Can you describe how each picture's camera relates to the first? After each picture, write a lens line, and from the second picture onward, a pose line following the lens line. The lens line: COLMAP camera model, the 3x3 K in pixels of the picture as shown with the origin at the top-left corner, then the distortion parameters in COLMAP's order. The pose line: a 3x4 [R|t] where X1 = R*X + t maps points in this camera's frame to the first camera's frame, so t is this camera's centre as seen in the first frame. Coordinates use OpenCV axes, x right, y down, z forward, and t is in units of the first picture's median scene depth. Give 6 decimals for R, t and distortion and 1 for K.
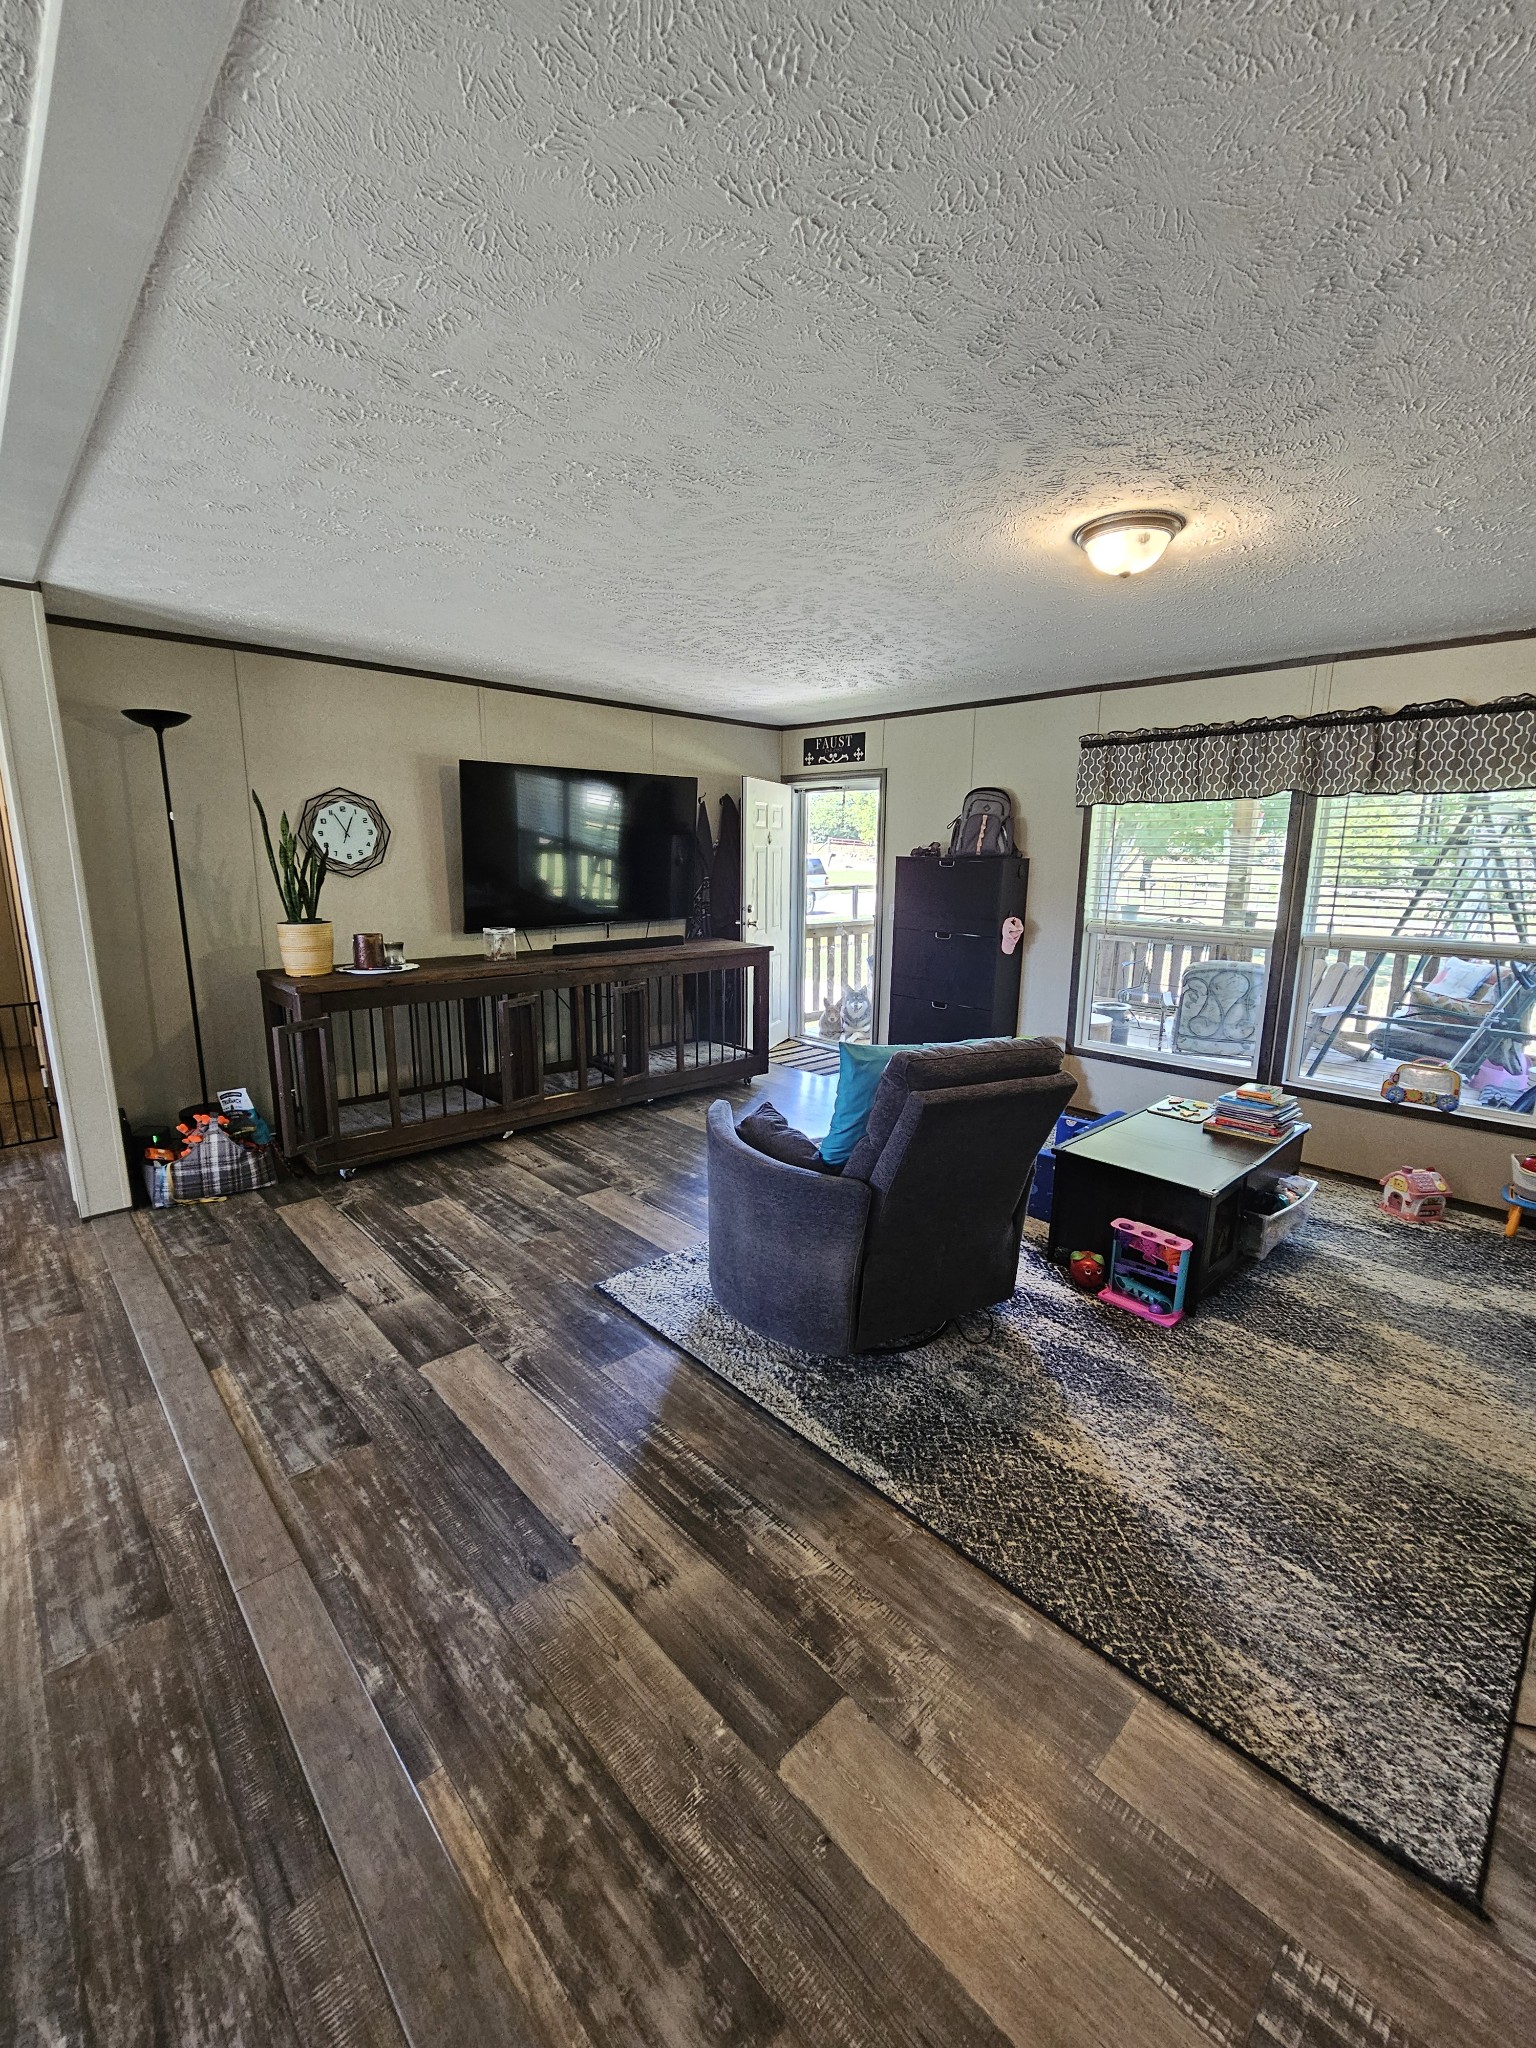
lens RADIAL K [[842.9, 0, 765.2], [0, 842.9, 1027.1], [0, 0, 1]] dist [0.001439, -0.001295]
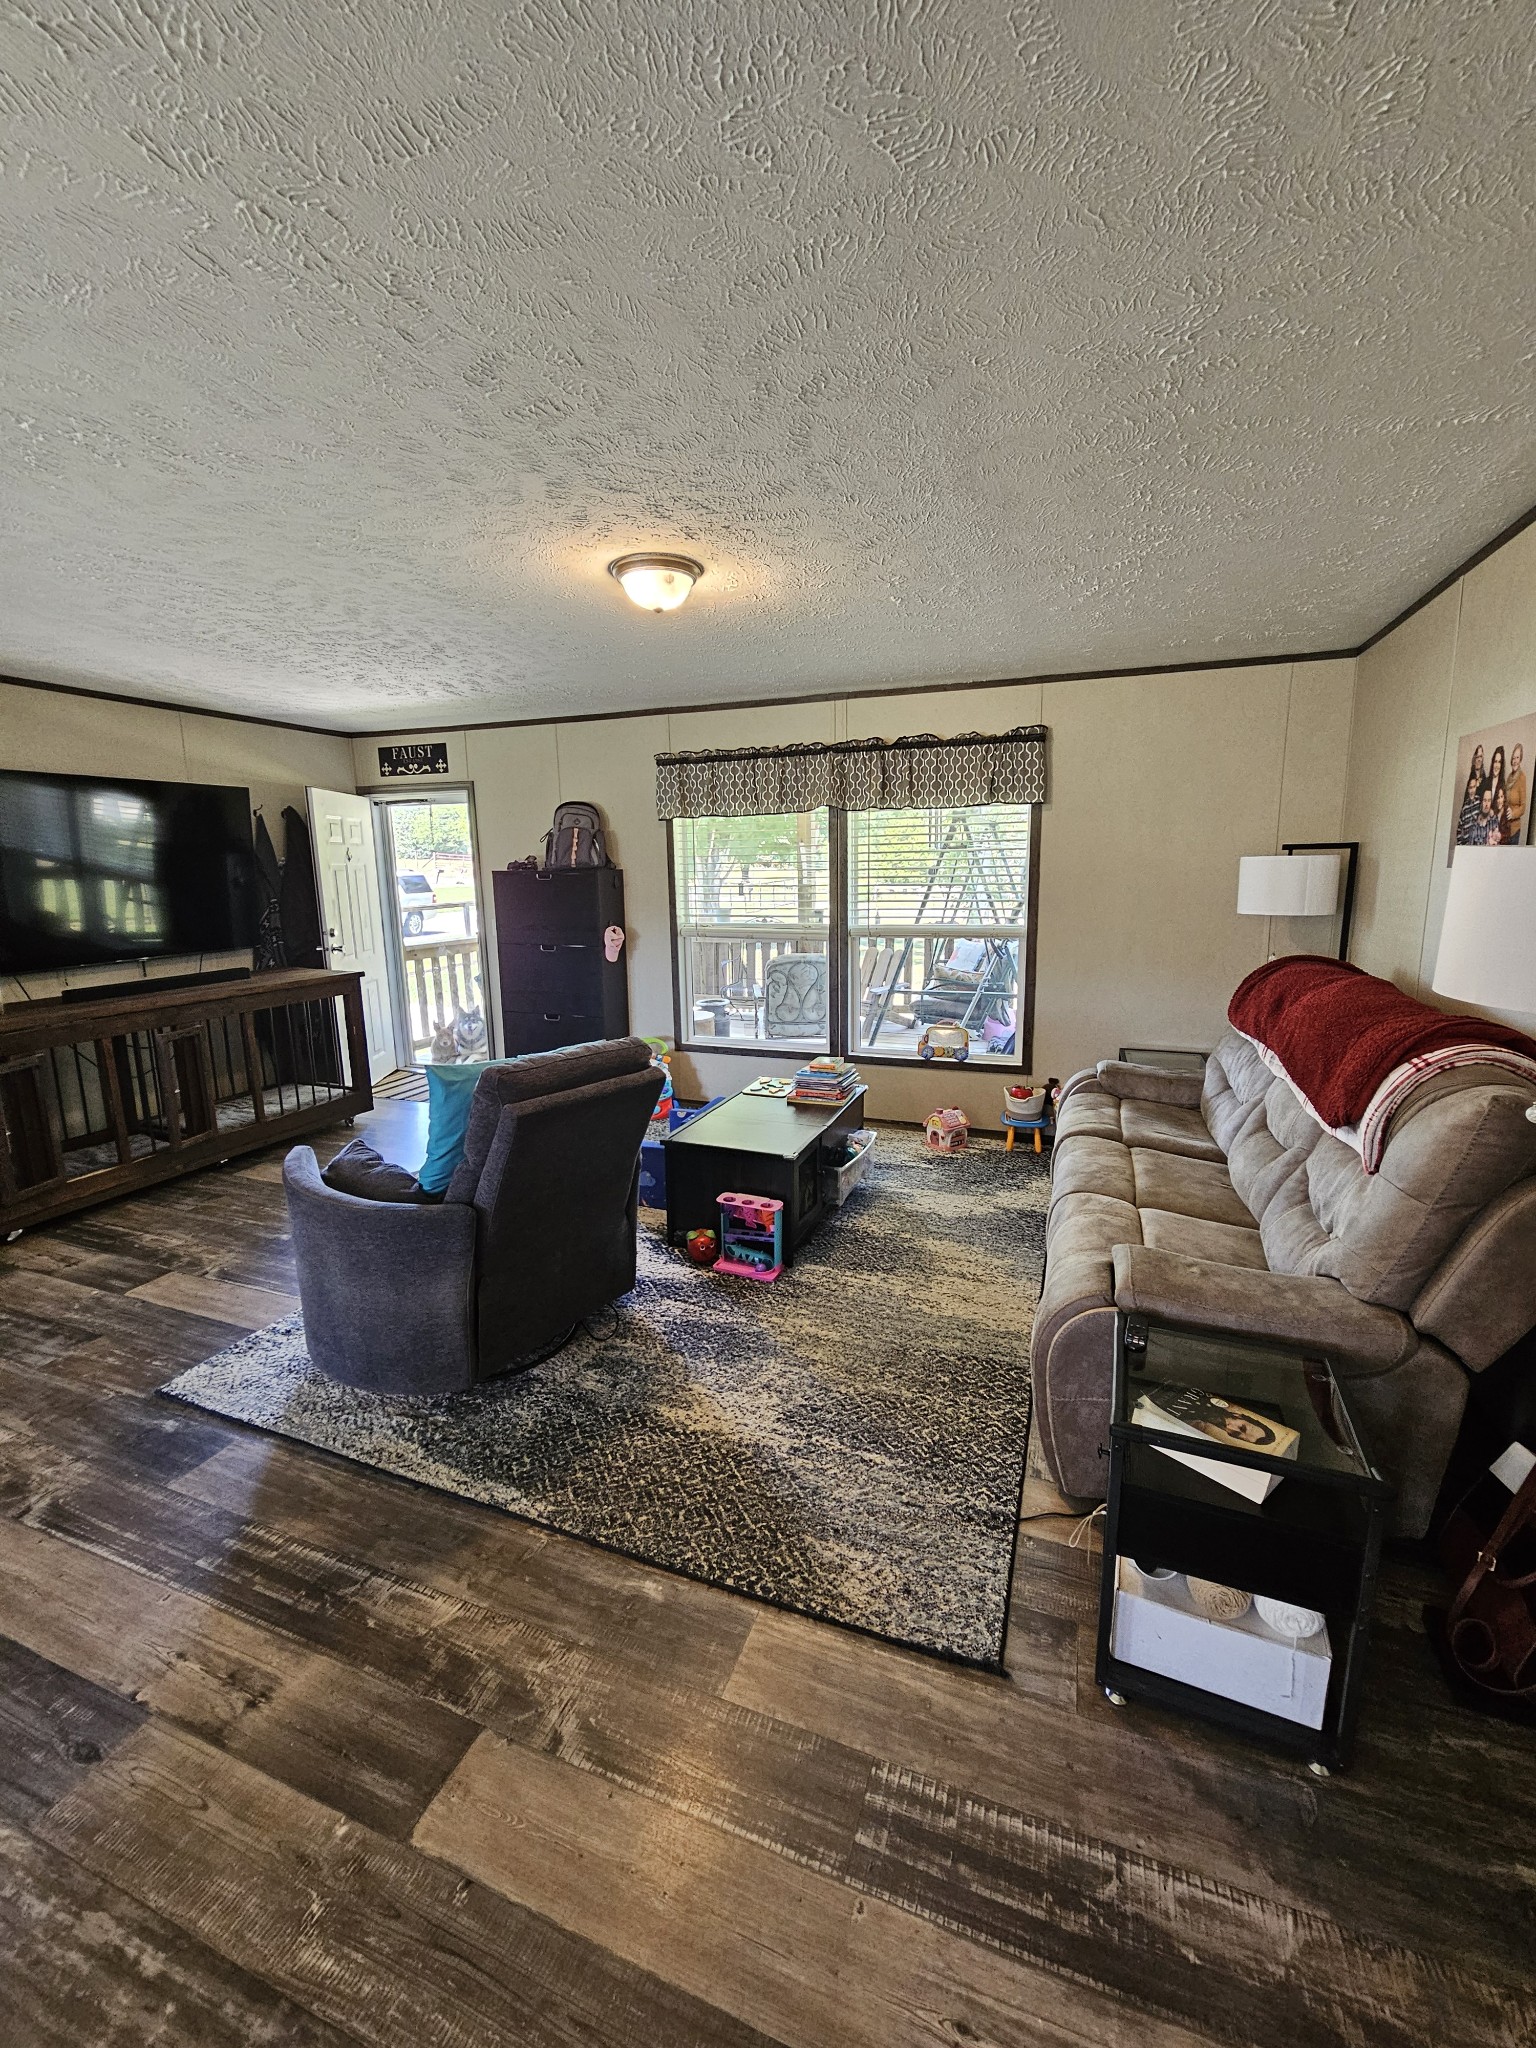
lens RADIAL K [[842.9, 0, 765.2], [0, 842.9, 1022.0], [0, 0, 1]] dist [0.001439, -0.001295]
pose [[0.903733, -0.102749, 0.415582, 0.054673], [0.111100, 0.993801, 0.004109, 0.010146], [-0.413428, 0.042458, 0.909546, -0.043142]]
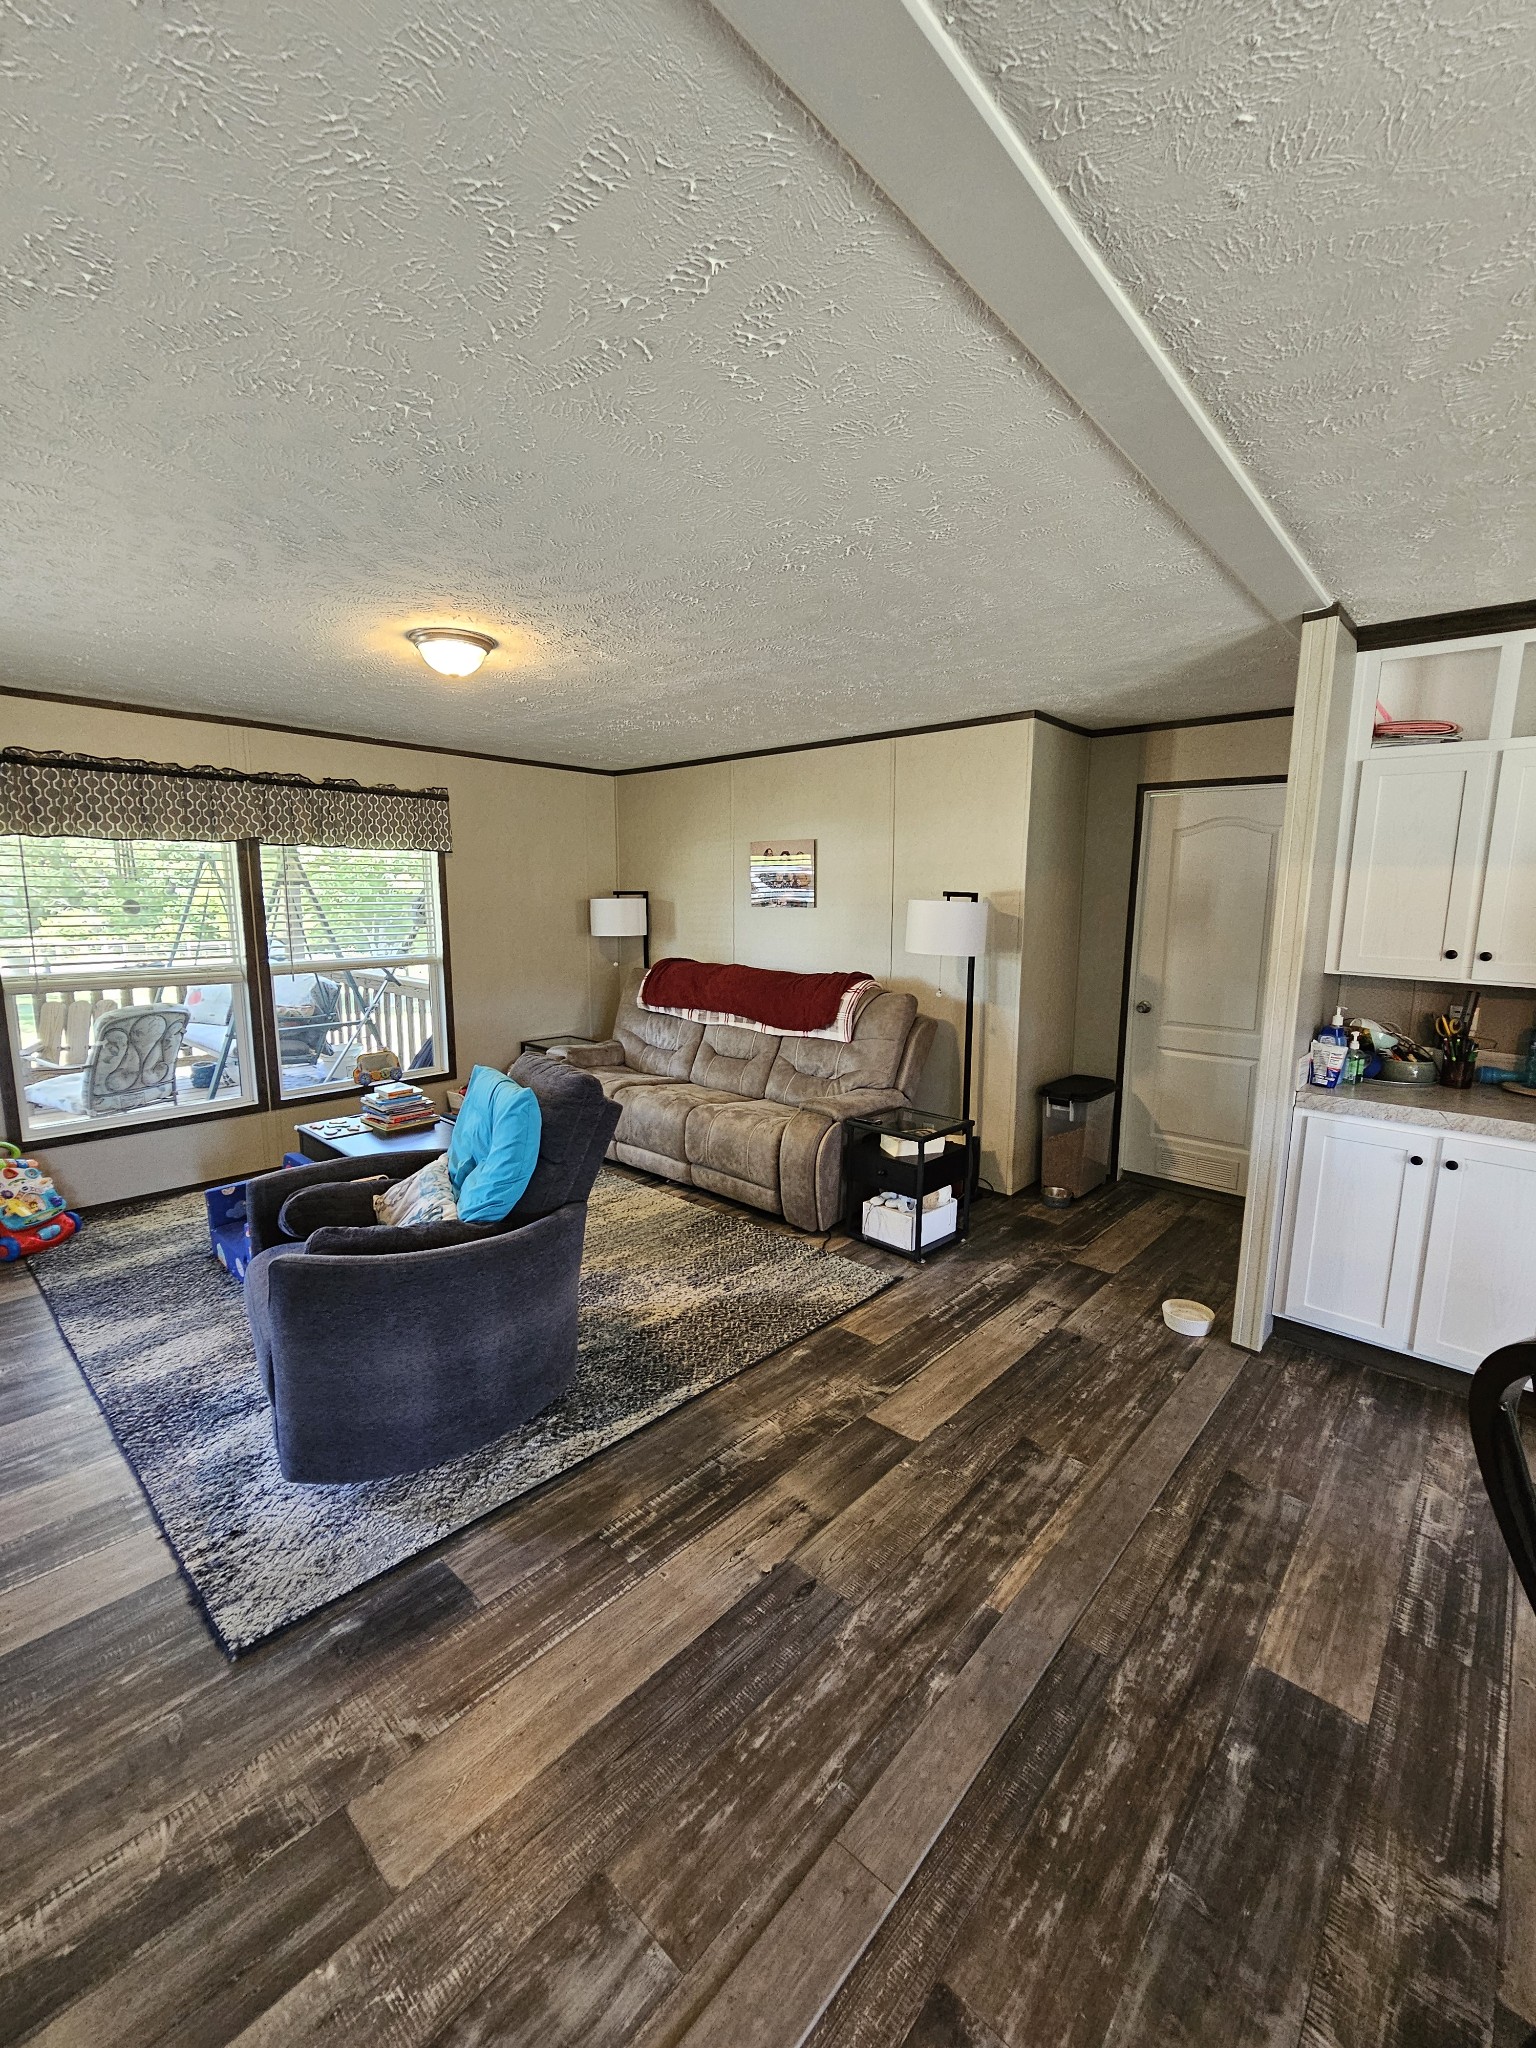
lens RADIAL K [[842.9, 0, 765.7], [0, 842.9, 1020.4], [0, 0, 1]] dist [0.001439, -0.001295]
pose [[-0.070609, -0.159612, 0.984651, -0.438779], [0.197786, 0.965276, 0.170654, -0.084477], [-0.977699, 0.206800, -0.036589, 0.347192]]
